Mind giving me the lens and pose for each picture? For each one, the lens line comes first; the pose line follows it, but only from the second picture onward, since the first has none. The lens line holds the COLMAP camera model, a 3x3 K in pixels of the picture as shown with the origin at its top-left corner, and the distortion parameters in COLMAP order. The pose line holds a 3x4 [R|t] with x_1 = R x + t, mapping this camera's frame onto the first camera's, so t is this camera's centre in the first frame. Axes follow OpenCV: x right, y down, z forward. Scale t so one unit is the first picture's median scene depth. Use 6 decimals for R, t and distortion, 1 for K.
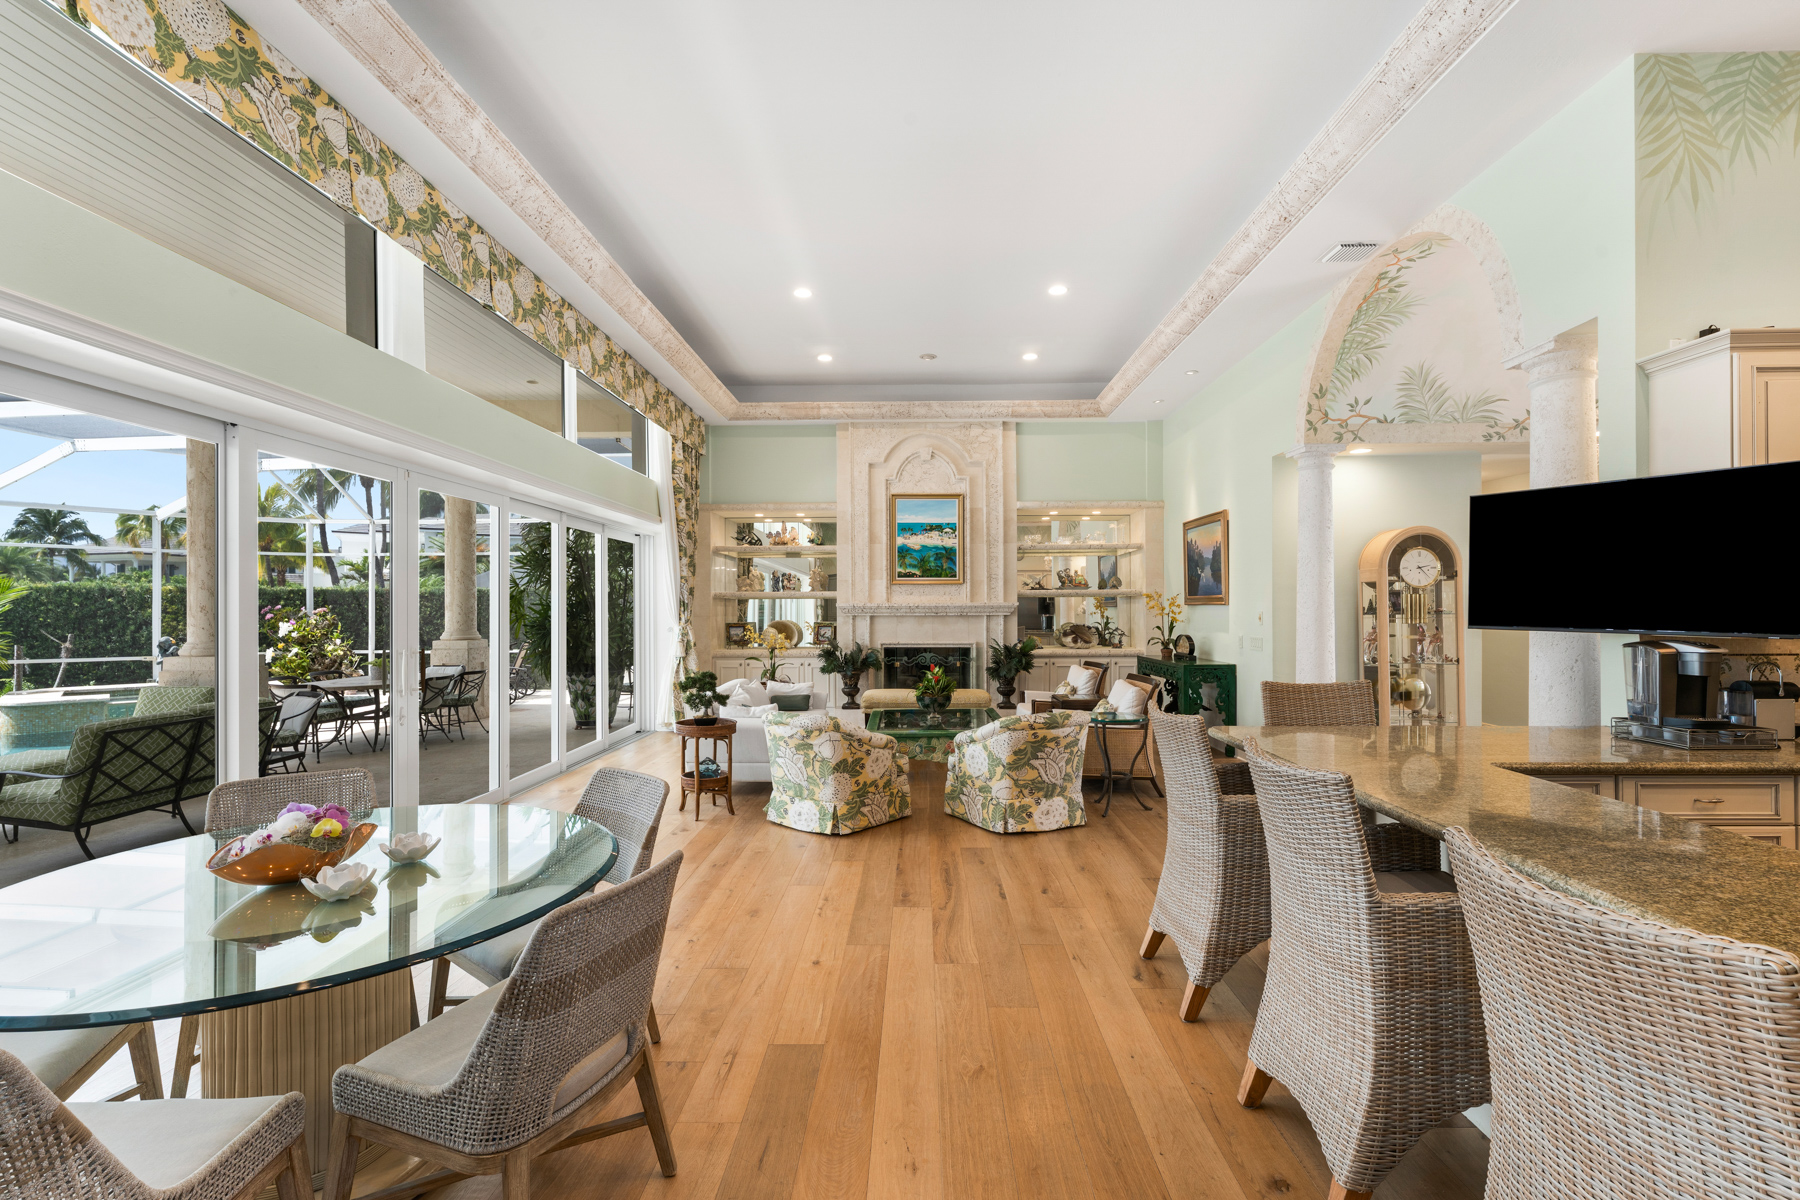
lens RADIAL K [[778.8, 0, 900.0], [0, 778.8, 600.0], [0, 0, 1]] dist [-0.000068, -0.000225]
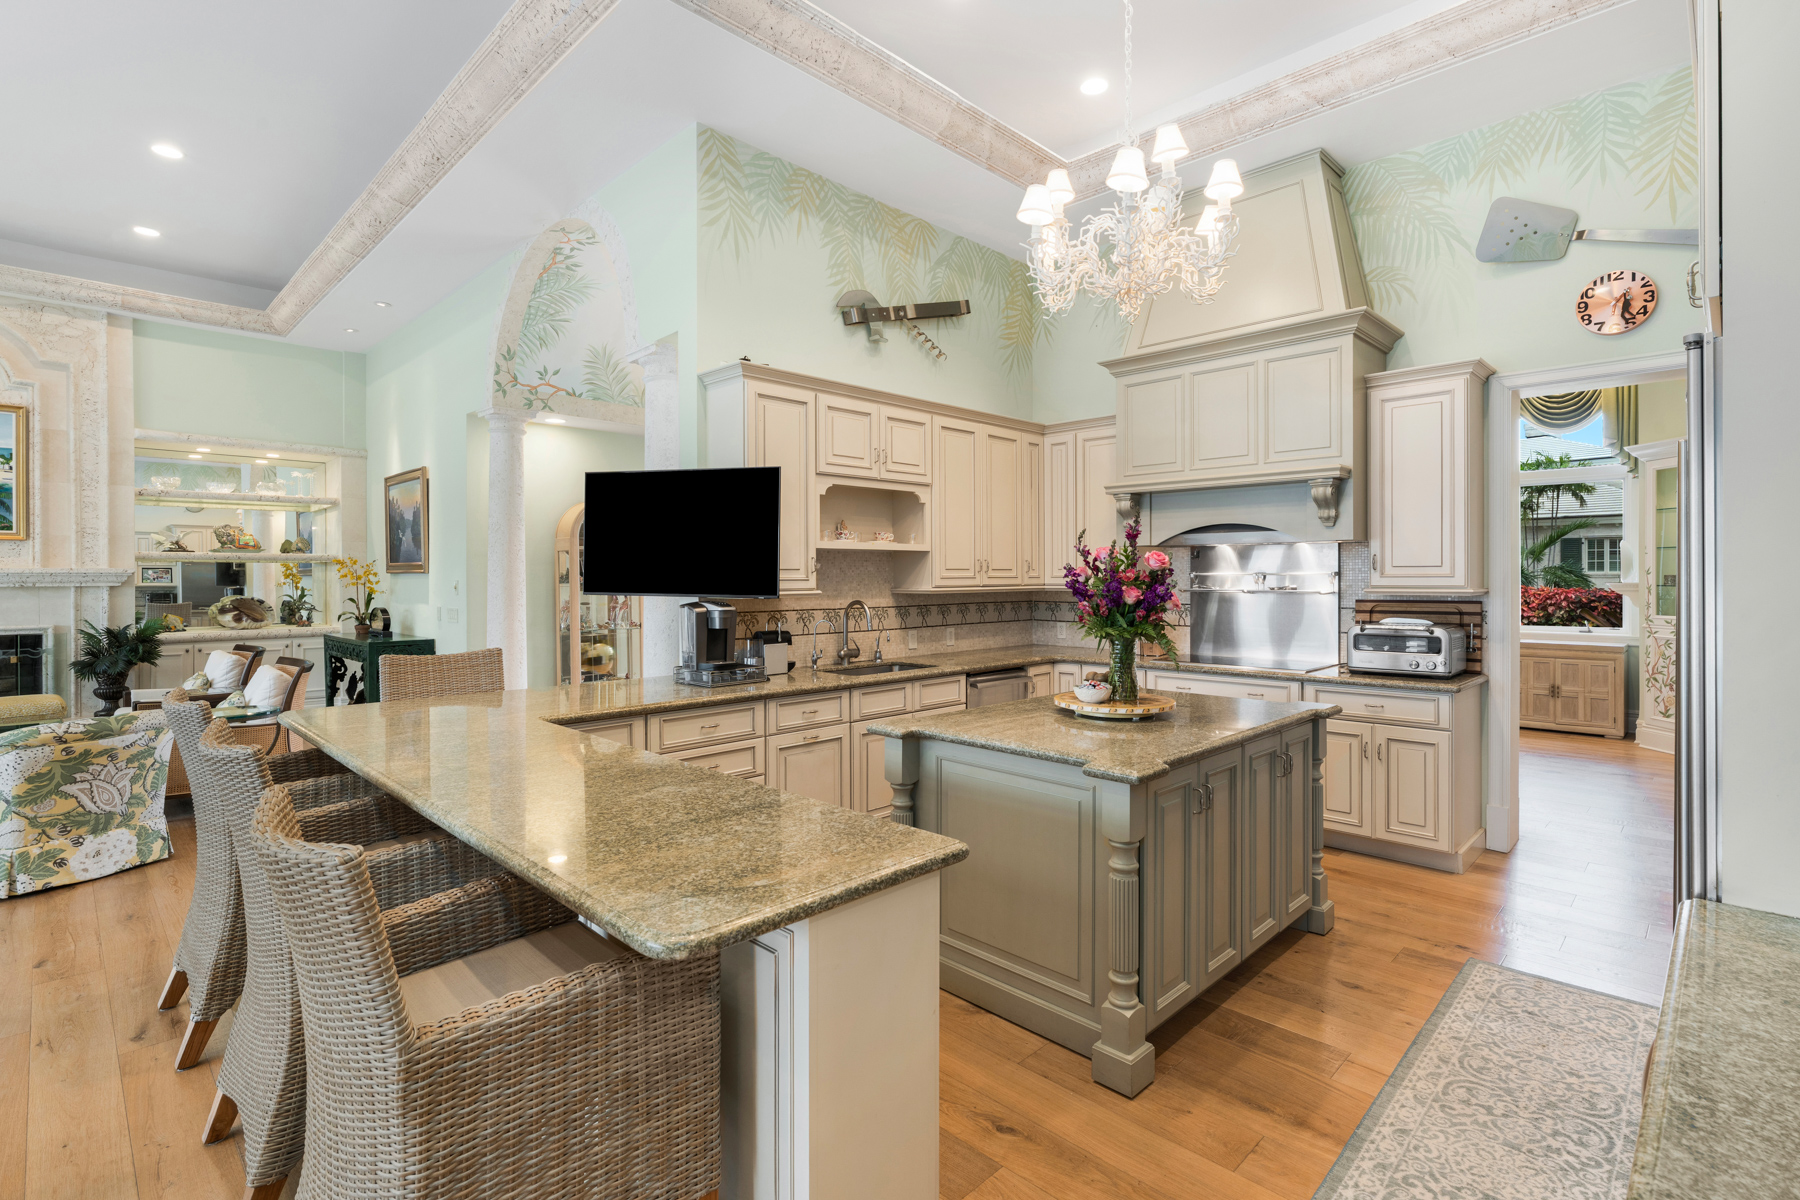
lens RADIAL K [[845.8, 0, 899.9], [0, 845.8, 573.4], [0, 0, 1]] dist [-0.002184, -0.000283]
pose [[0.687068, 0.005804, 0.726570, 0.110451], [-0.008723, 0.999962, 0.000261, 0.002006], [-0.726541, -0.006517, 0.687092, -0.079737]]
